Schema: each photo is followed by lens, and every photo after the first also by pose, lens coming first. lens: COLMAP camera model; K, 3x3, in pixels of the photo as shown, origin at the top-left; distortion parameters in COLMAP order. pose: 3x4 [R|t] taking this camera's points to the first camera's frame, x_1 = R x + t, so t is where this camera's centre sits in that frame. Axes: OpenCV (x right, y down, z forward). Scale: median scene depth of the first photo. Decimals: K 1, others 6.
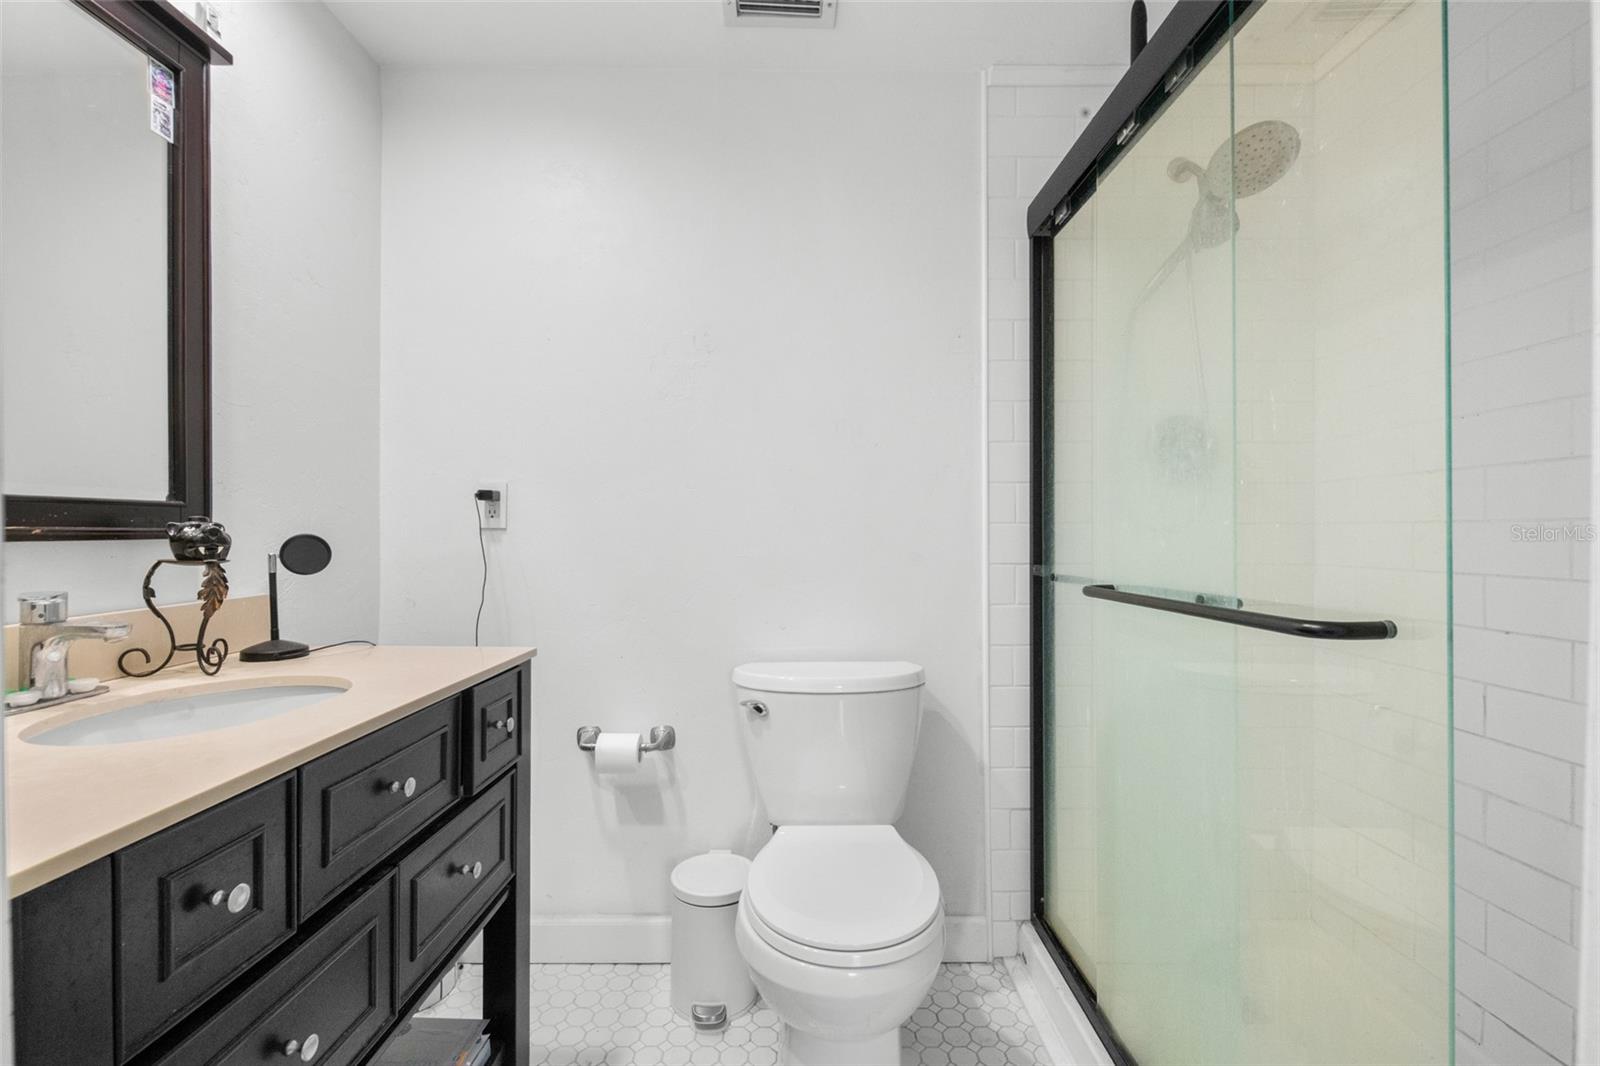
lens RADIAL K [[698.4, 0, 800.0], [0, 698.4, 533.0], [0, 0, 1]] dist [-0.000330, -0.000747]
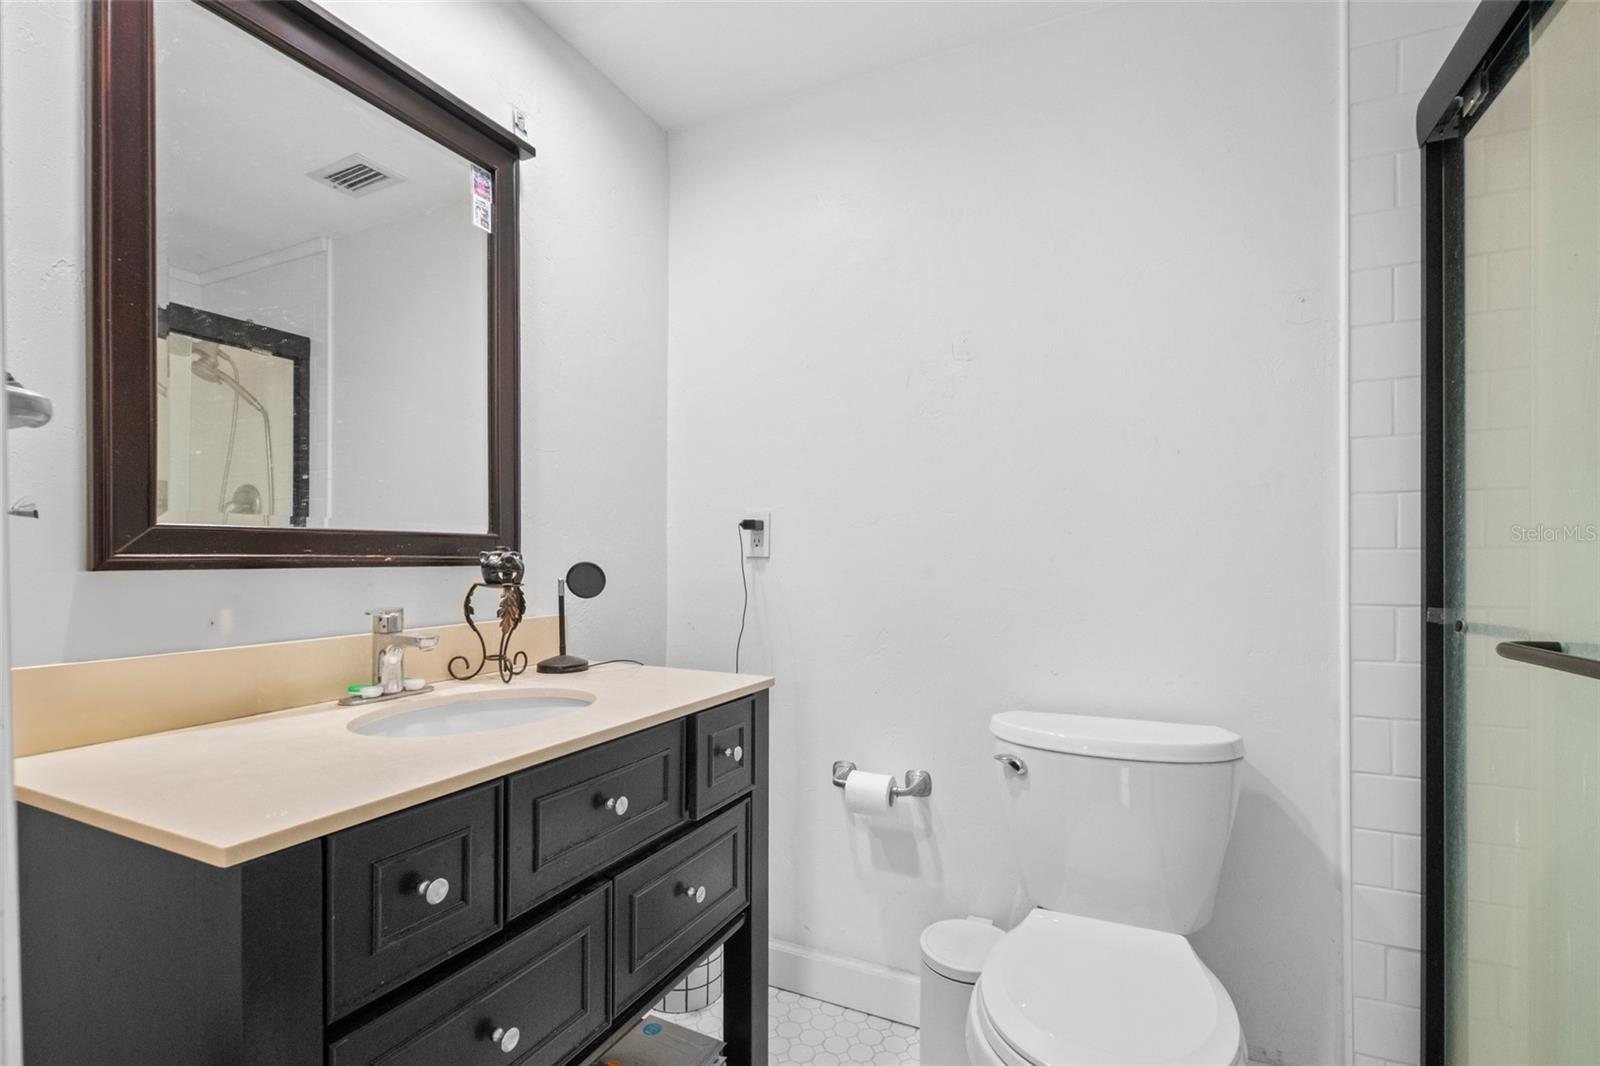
lens RADIAL K [[722.5, 0, 802.9], [0, 722.5, 561.8], [0, 0, 1]] dist [0.002300, -0.000685]
pose [[0.907884, 0.001754, -0.419217, 0.096195], [-0.002031, 0.999998, -0.000214, 0.001067], [0.419216, 0.001046, 0.907886, 0.098783]]
